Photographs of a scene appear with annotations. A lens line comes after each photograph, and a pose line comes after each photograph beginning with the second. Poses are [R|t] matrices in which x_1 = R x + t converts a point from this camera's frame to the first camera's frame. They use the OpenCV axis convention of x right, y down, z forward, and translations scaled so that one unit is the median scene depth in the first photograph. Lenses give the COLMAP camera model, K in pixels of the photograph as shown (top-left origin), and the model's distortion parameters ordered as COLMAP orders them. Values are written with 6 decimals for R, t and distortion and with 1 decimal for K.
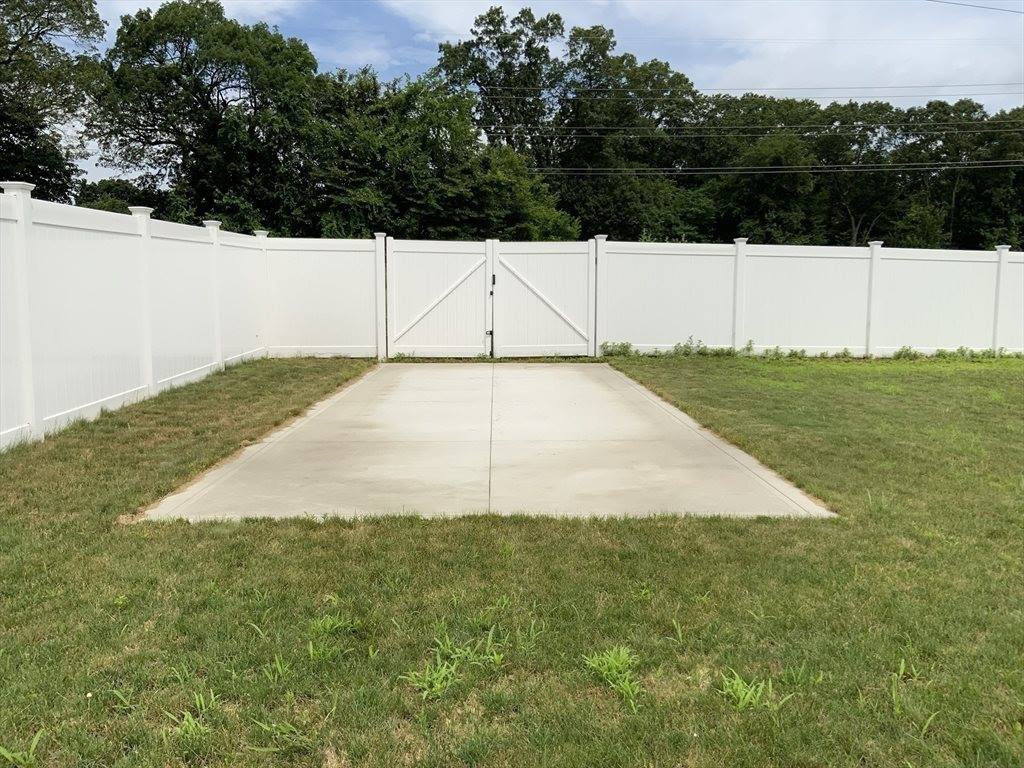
lens RADIAL K [[848.0, 0, 512.0], [0, 848.0, 384.0], [0, 0, 1]] dist [0.099651, -0.199340]
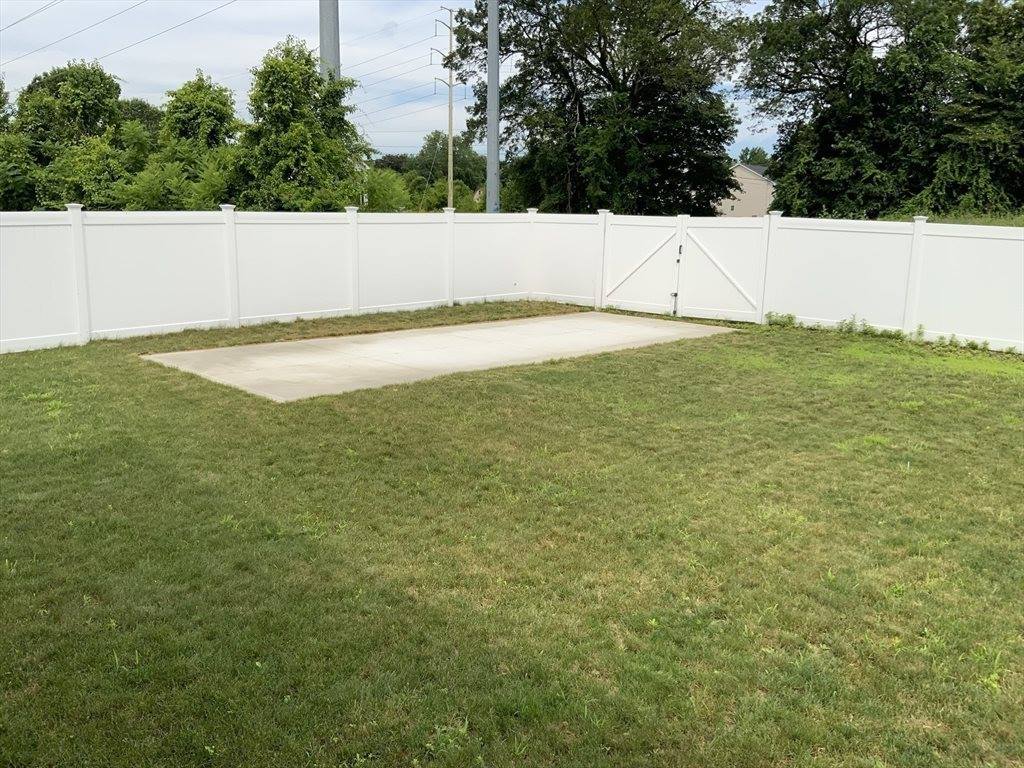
lens RADIAL K [[848.0, 0, 512.0], [0, 848.0, 384.0], [0, 0, 1]] dist [0.099651, -0.199340]
pose [[0.689862, 0.154949, -0.707164, 0.645416], [-0.101375, 0.987878, 0.117561, -0.051837], [0.716808, -0.009412, 0.697208, 0.012491]]
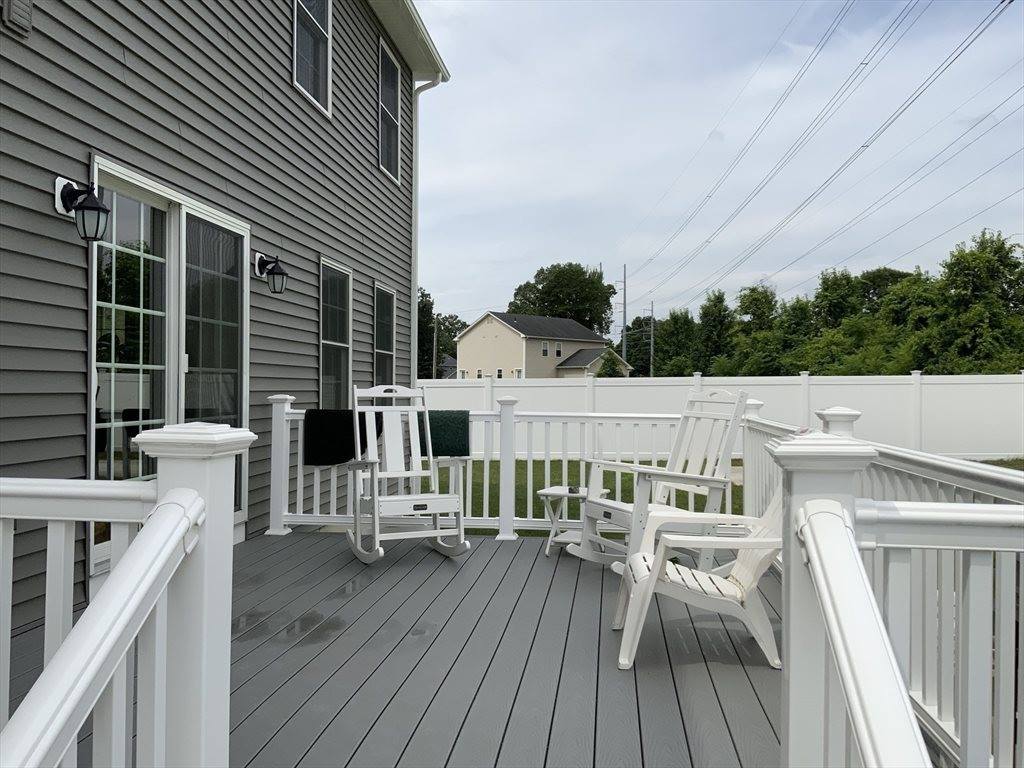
lens RADIAL K [[848.0, 0, 512.0], [0, 848.0, 384.0], [0, 0, 1]] dist [0.099651, -0.199340]
pose [[-0.128189, -0.005921, -0.991732, 1.086123], [-0.118127, 0.992955, 0.009341, -0.045325], [0.984690, 0.118348, -0.127985, 0.170247]]
